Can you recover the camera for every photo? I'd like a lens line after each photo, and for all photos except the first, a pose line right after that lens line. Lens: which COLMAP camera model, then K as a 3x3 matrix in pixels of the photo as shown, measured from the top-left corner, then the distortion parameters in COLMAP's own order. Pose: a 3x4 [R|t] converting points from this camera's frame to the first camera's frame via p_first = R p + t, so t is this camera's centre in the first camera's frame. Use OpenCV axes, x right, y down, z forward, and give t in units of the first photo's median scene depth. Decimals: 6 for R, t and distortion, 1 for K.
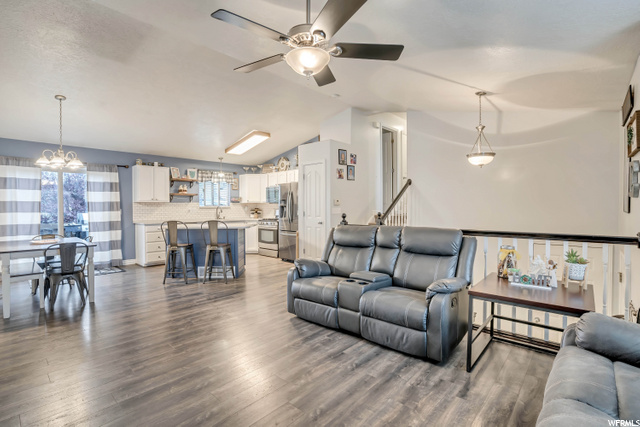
lens RADIAL K [[301.5, 0, 314.3], [0, 301.5, 209.9], [0, 0, 1]] dist [-0.046220, 0.015662]
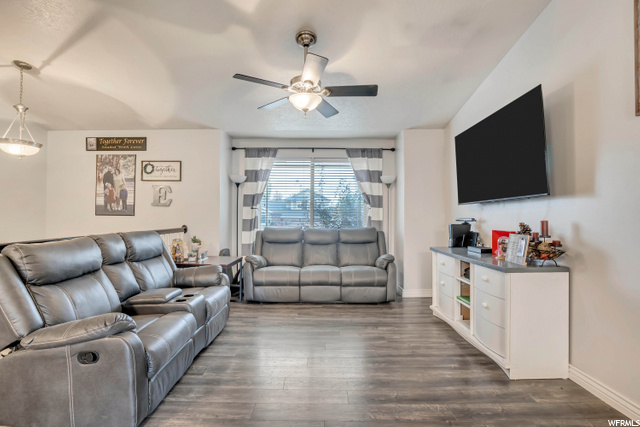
lens RADIAL K [[301.5, 0, 319.6], [0, 301.5, 210.8], [0, 0, 1]] dist [-0.046220, 0.015662]
pose [[-0.669850, 0.012568, 0.742390, -0.339405], [0.007648, 0.999920, -0.010027, 0.004343], [-0.742457, -0.001039, -0.669893, 0.595304]]
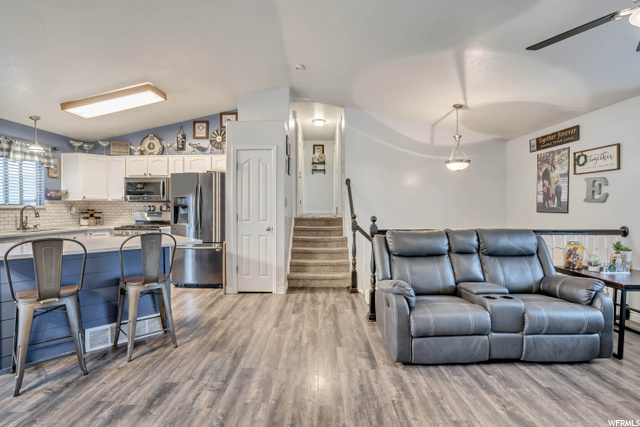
lens RADIAL K [[301.5, 0, 314.4], [0, 301.5, 209.5], [0, 0, 1]] dist [-0.046220, 0.015662]
pose [[0.741573, 0.001551, 0.670870, -0.370535], [0.003478, 0.999975, -0.006157, -0.000808], [-0.670863, 0.006899, 0.741549, 0.341234]]
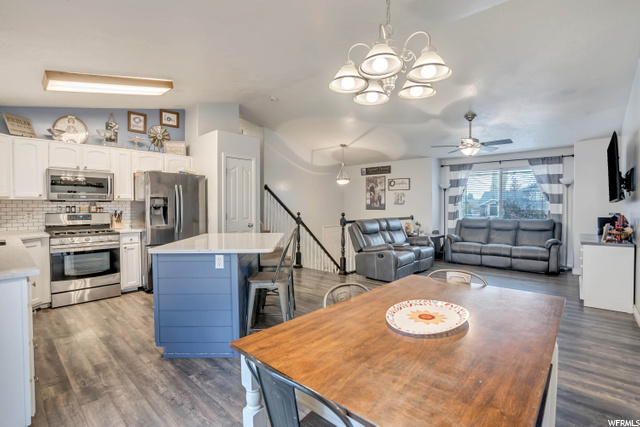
lens RADIAL K [[301.5, 0, 317.1], [0, 301.5, 210.7], [0, 0, 1]] dist [-0.046220, 0.015662]
pose [[0.005169, -0.009621, 0.999940, -0.823467], [0.013487, 0.999863, 0.009550, -0.007233], [-0.999896, 0.013436, 0.005298, 0.737807]]
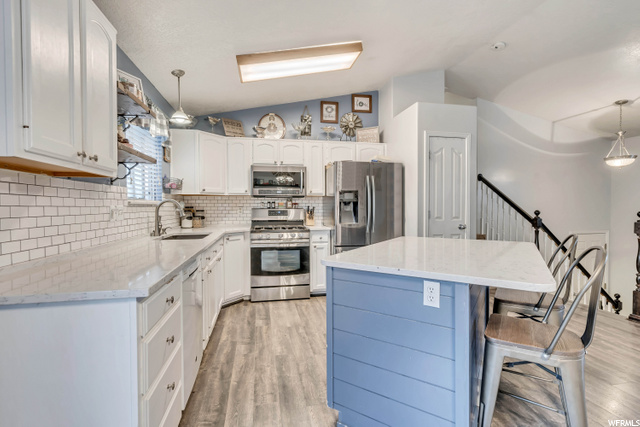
lens RADIAL K [[301.5, 0, 314.2], [0, 301.5, 210.1], [0, 0, 1]] dist [-0.046220, 0.015662]
pose [[0.596062, -0.003623, 0.802930, -0.652109], [0.007318, 0.999973, -0.000921, 0.001837], [-0.802905, 0.006425, 0.596072, 0.808488]]
